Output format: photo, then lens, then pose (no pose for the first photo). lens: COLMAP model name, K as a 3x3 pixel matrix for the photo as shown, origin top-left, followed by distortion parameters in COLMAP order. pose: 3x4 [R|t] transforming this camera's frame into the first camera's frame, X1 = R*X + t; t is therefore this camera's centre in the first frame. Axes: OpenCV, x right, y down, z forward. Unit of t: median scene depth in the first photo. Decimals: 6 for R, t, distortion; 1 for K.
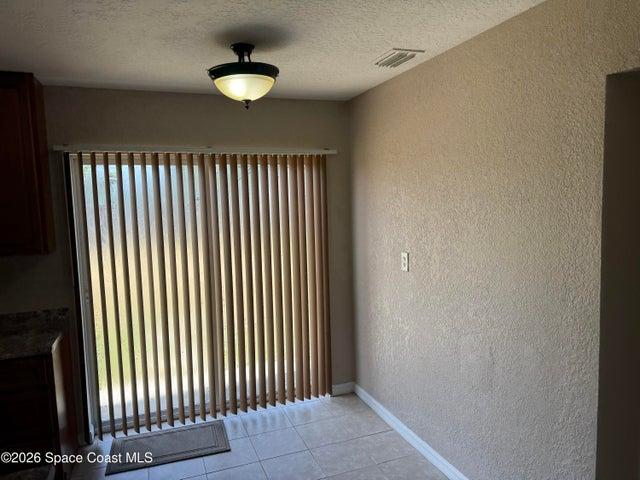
lens RADIAL K [[444.6, 0, 320.0], [0, 444.6, 240.0], [0, 0, 1]] dist [0.071566, -0.084440]
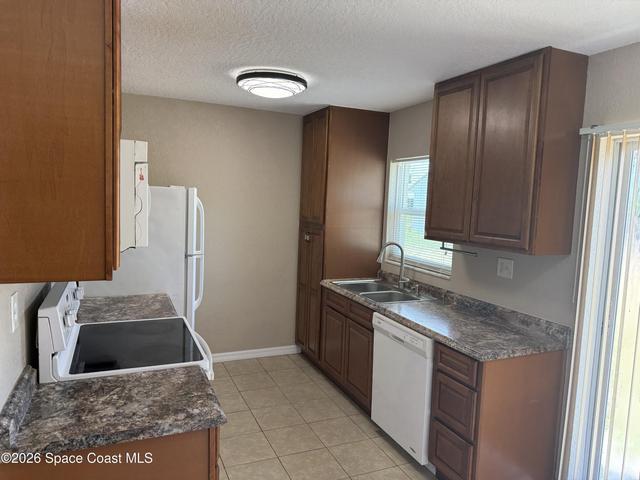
lens RADIAL K [[444.6, 0, 320.0], [0, 444.6, 240.0], [0, 0, 1]] dist [0.071566, -0.084440]
pose [[0.053171, 0.119601, -0.991397, 0.206806], [-0.138118, 0.984140, 0.111318, -0.034412], [0.988988, 0.131011, 0.068846, 0.473402]]
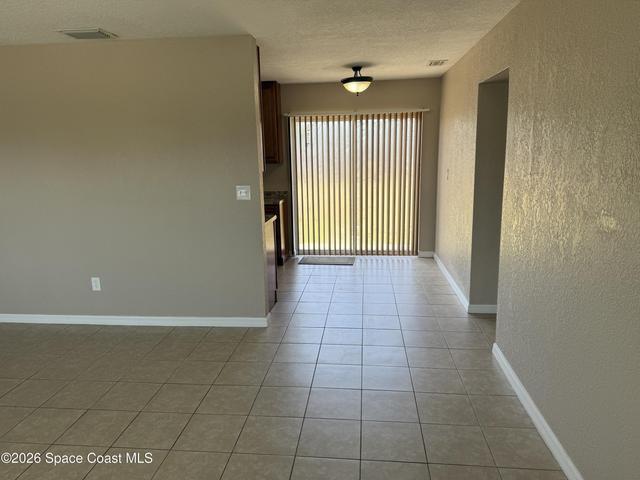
lens RADIAL K [[445.0, 0, 316.0], [0, 445.0, 241.0], [0, 0, 1]] dist [0.065459, -0.073479]
pose [[0.891838, 0.099447, -0.441288, 0.519963], [-0.045567, 0.990323, 0.131085, 0.100647], [0.450054, -0.096799, 0.887740, -0.837160]]
